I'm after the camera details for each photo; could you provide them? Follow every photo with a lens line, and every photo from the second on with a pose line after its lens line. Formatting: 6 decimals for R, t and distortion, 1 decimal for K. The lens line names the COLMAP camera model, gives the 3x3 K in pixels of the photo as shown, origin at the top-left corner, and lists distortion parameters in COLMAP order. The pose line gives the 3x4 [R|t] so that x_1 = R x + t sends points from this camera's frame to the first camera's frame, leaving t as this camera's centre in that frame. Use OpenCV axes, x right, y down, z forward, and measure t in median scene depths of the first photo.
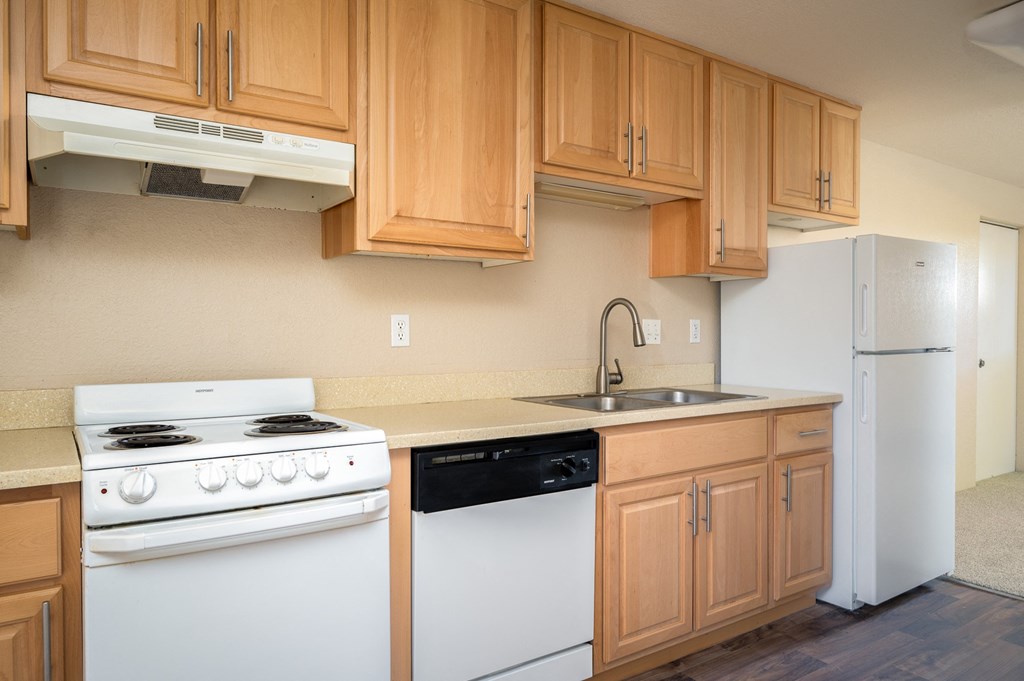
lens RADIAL K [[669.9, 0, 520.8], [0, 669.9, 348.1], [0, 0, 1]] dist [0.006558, -0.004994]
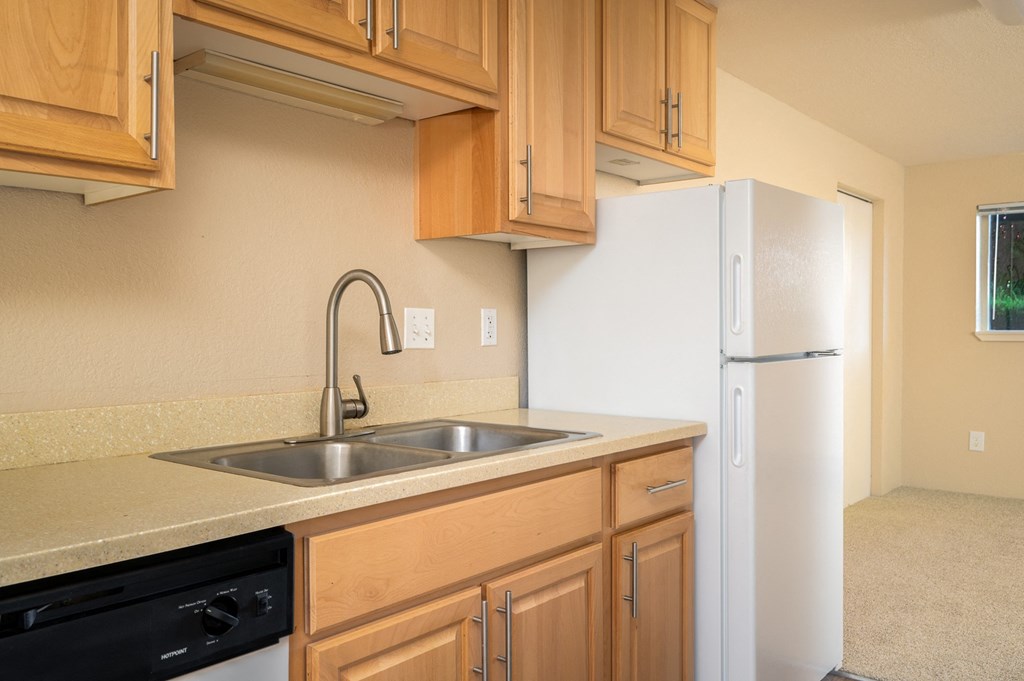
lens RADIAL K [[809.7, 0, 486.3], [0, 809.7, 346.8], [0, 0, 1]] dist [-0.003608, -0.002281]
pose [[0.971390, -0.006904, 0.237389, 0.098425], [0.007170, 0.999974, -0.000256, -0.008489], [-0.237382, 0.001951, 0.971415, 0.332747]]
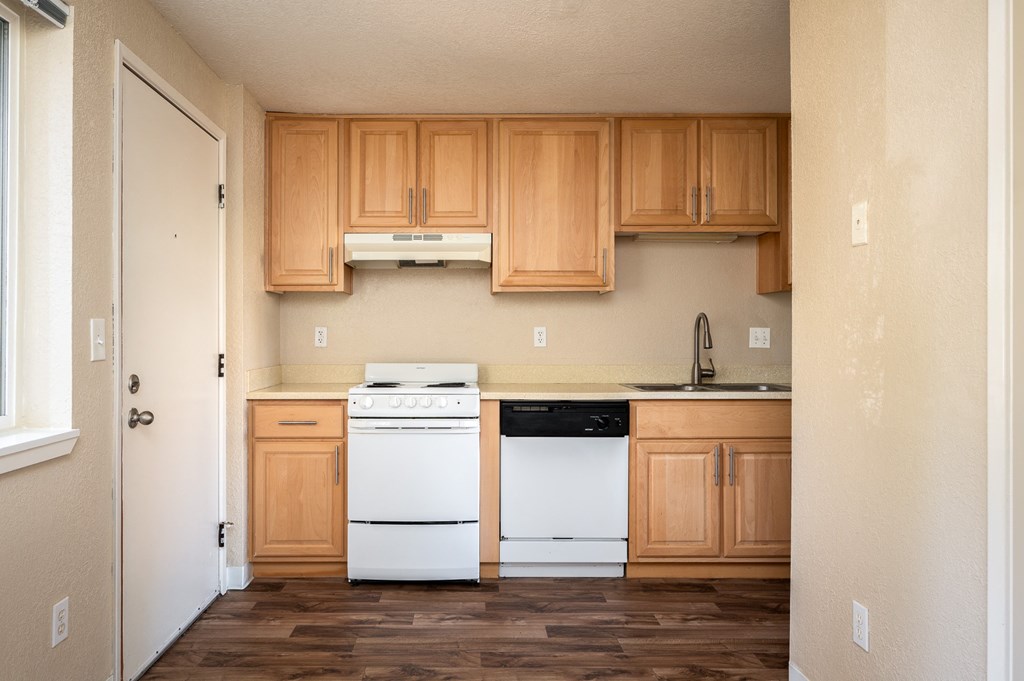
lens RADIAL K [[809.7, 0, 503.5], [0, 809.7, 340.9], [0, 0, 1]] dist [-0.003608, -0.002281]
pose [[0.826762, 0.002144, -0.562548, 0.799060], [-0.014047, 0.999760, -0.016834, 0.016176], [0.562377, 0.021819, 0.826593, -0.611567]]
